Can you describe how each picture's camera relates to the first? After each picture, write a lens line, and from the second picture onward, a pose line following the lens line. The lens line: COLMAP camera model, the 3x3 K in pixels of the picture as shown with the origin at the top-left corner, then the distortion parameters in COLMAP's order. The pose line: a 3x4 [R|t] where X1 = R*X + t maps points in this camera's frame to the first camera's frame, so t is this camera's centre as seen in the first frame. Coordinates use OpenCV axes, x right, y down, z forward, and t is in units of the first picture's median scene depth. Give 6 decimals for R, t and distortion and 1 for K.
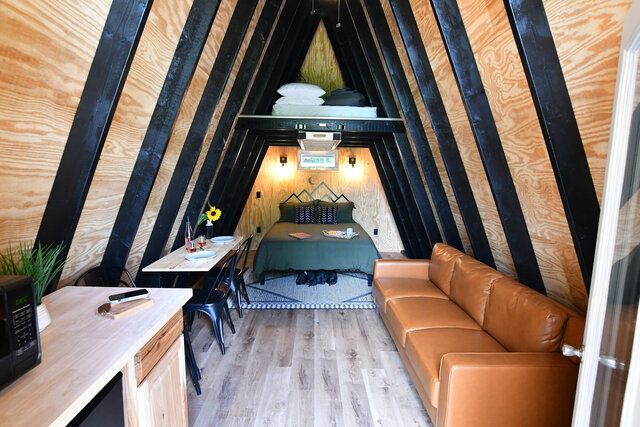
lens RADIAL K [[317.0, 0, 320.0], [0, 317.0, 213.5], [0, 0, 1]] dist [-0.023539, 0.001150]
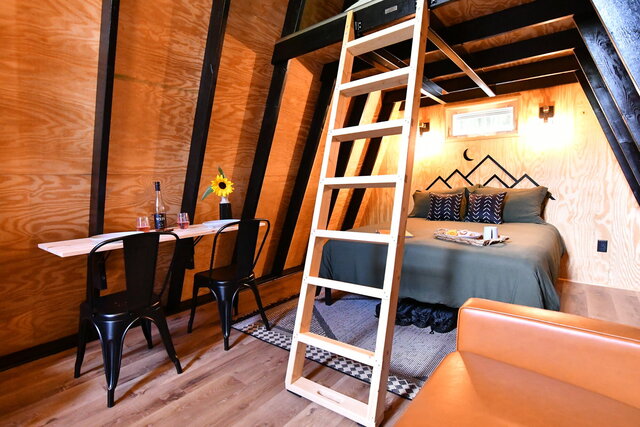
lens RADIAL K [[320.6, 0, 321.4], [0, 320.6, 212.6], [0, 0, 1]] dist [-0.033010, 0.009062]
pose [[0.768336, 0.025039, -0.639557, 0.264802], [-0.045957, 0.998814, -0.016107, 0.058205], [0.638395, 0.041767, 0.768575, 0.580187]]
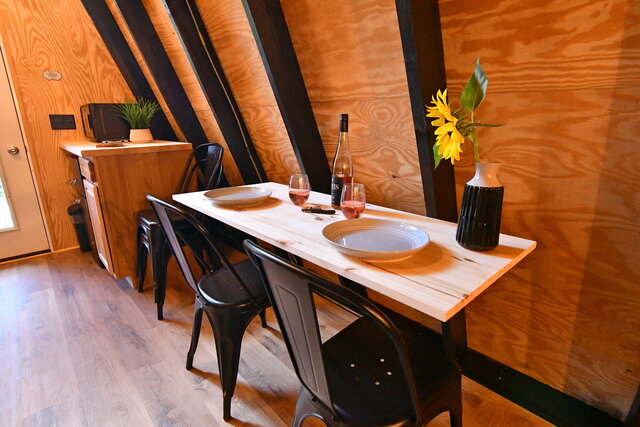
lens RADIAL K [[323.6, 0, 320.0], [0, 323.6, 213.5], [0, 0, 1]] dist [-0.029883, 0.008088]
pose [[-0.733171, 0.178898, -0.656091, -0.117525], [-0.089497, 0.931003, 0.353870, -0.013420], [0.674129, 0.318166, -0.666574, 1.059389]]
